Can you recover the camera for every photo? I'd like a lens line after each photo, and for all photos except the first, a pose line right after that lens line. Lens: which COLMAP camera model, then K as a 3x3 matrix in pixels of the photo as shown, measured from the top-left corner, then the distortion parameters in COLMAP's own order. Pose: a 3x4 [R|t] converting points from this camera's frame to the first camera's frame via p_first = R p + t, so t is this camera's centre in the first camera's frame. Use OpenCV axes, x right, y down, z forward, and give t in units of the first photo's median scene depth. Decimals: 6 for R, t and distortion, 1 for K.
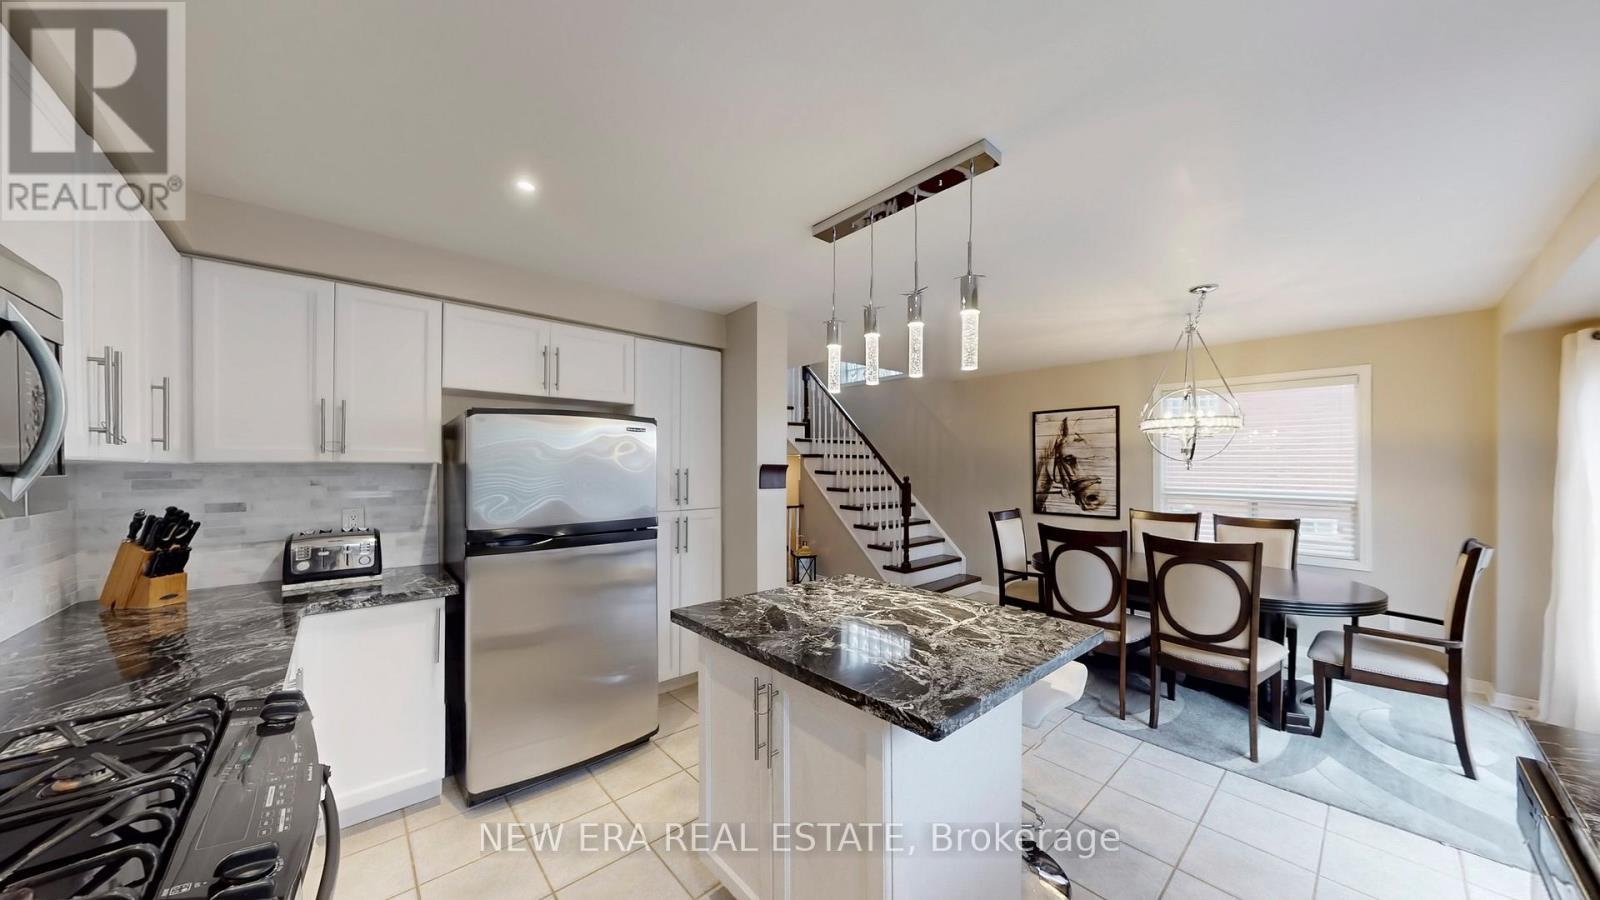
lens RADIAL K [[520.3, 0, 796.6], [0, 520.3, 461.3], [0, 0, 1]] dist [-0.000461, 0.000112]
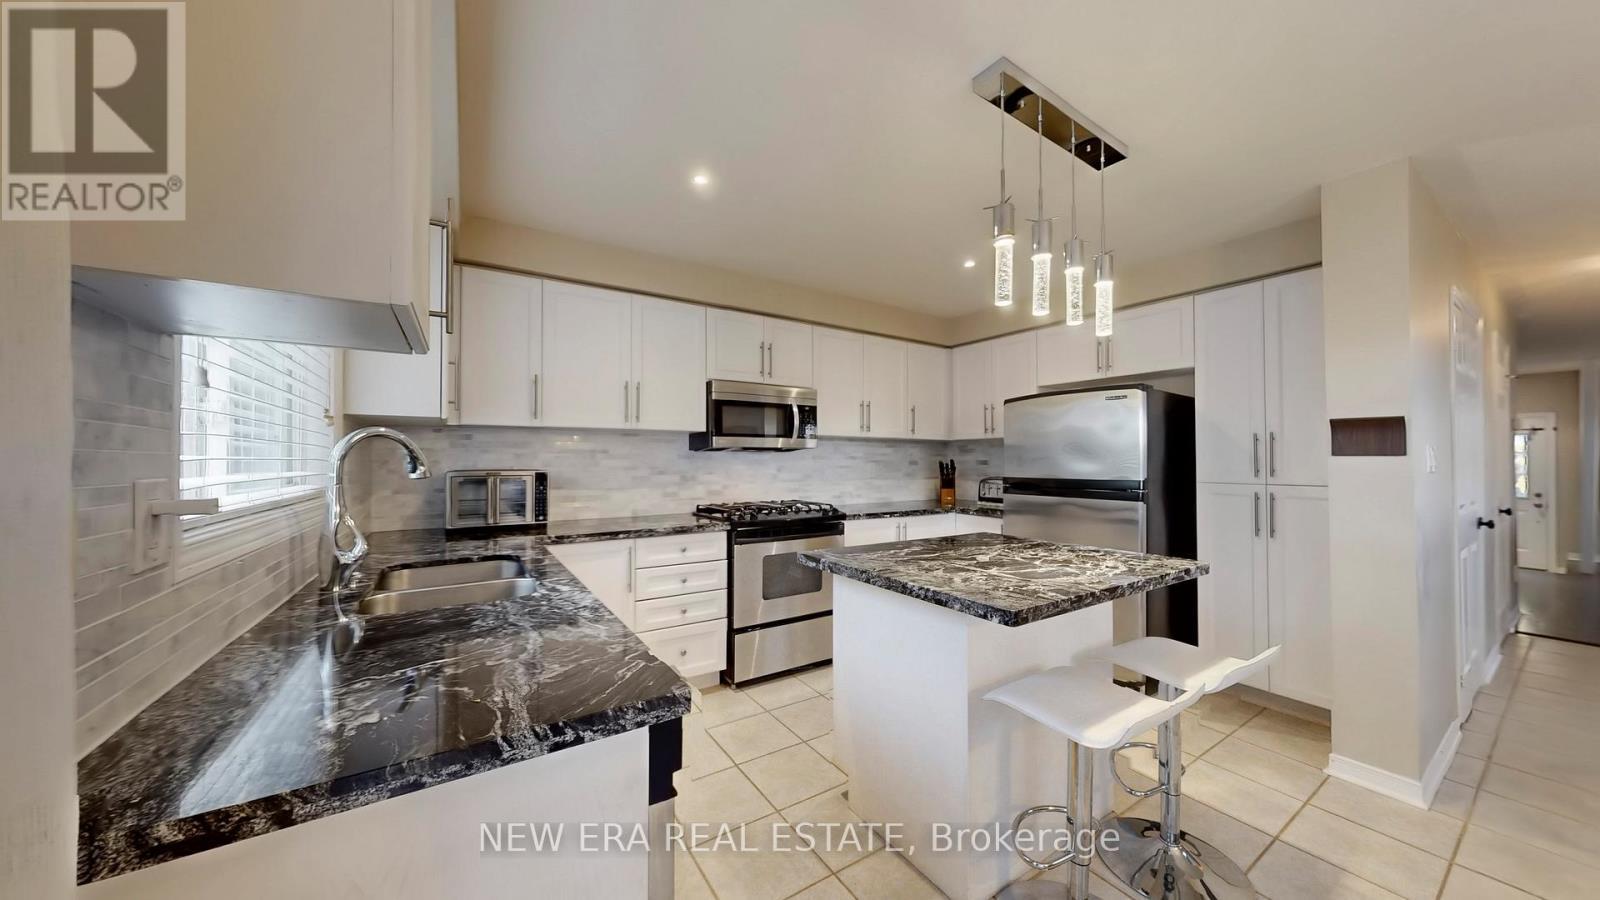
lens RADIAL K [[520.3, 0, 796.6], [0, 520.3, 461.3], [0, 0, 1]] dist [-0.000461, 0.000112]
pose [[-0.145719, -0.003116, -0.989321, 1.114120], [0.008442, 0.999955, -0.004393, 0.090485], [0.989290, -0.008992, -0.145686, 0.650919]]
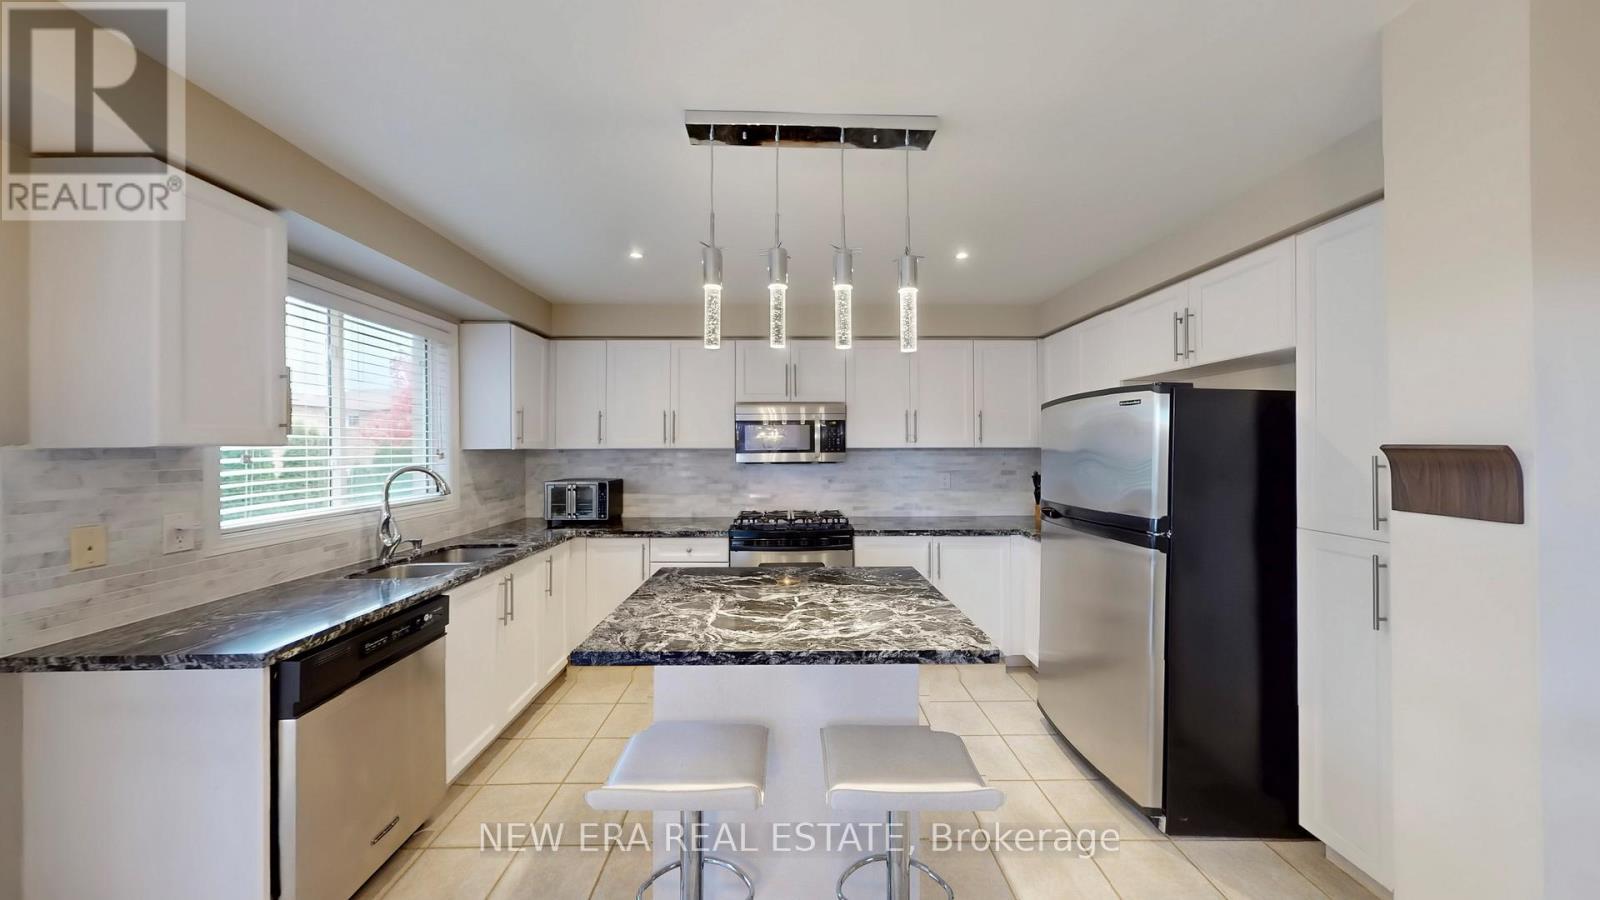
lens RADIAL K [[501.8, 0, 795.1], [0, 501.8, 447.4], [0, 0, 1]] dist [0.006945, 0.000042]
pose [[-0.649306, -0.004998, -0.760511, 0.782712], [0.008530, 0.999868, -0.013853, 0.014320], [0.760480, -0.015481, -0.649177, 1.451265]]
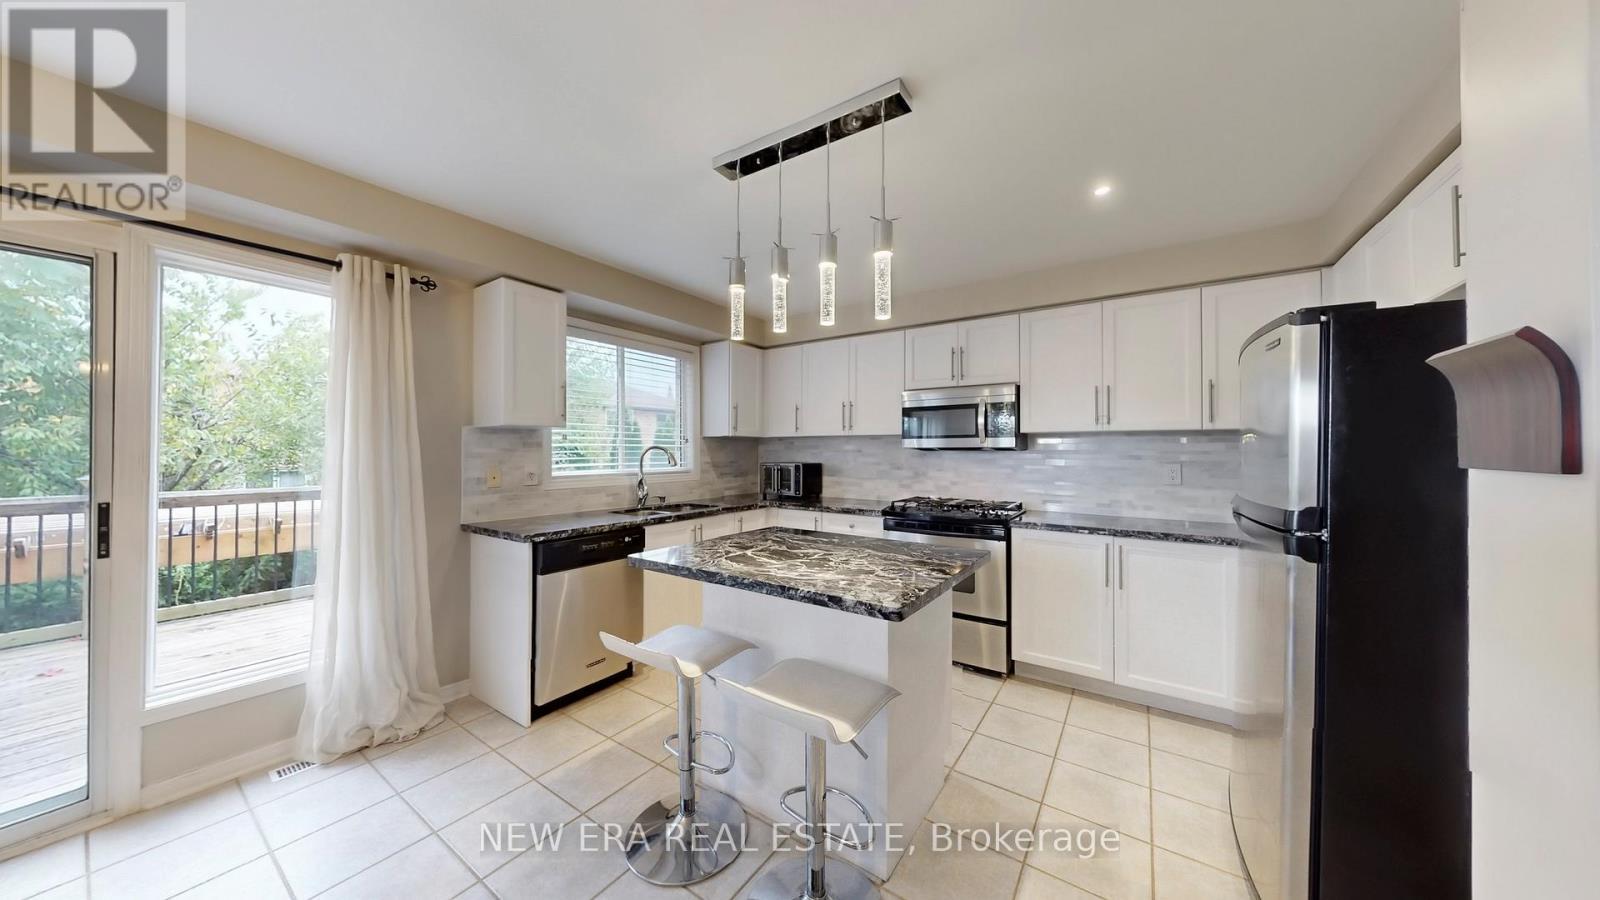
lens RADIAL K [[501.8, 0, 795.1], [0, 501.8, 447.4], [0, 0, 1]] dist [0.006945, 0.000042]
pose [[-0.970027, -0.009540, -0.242811, 0.405433], [-0.004803, 0.999786, -0.020097, 0.076057], [0.242951, -0.018329, -0.969865, 1.817988]]
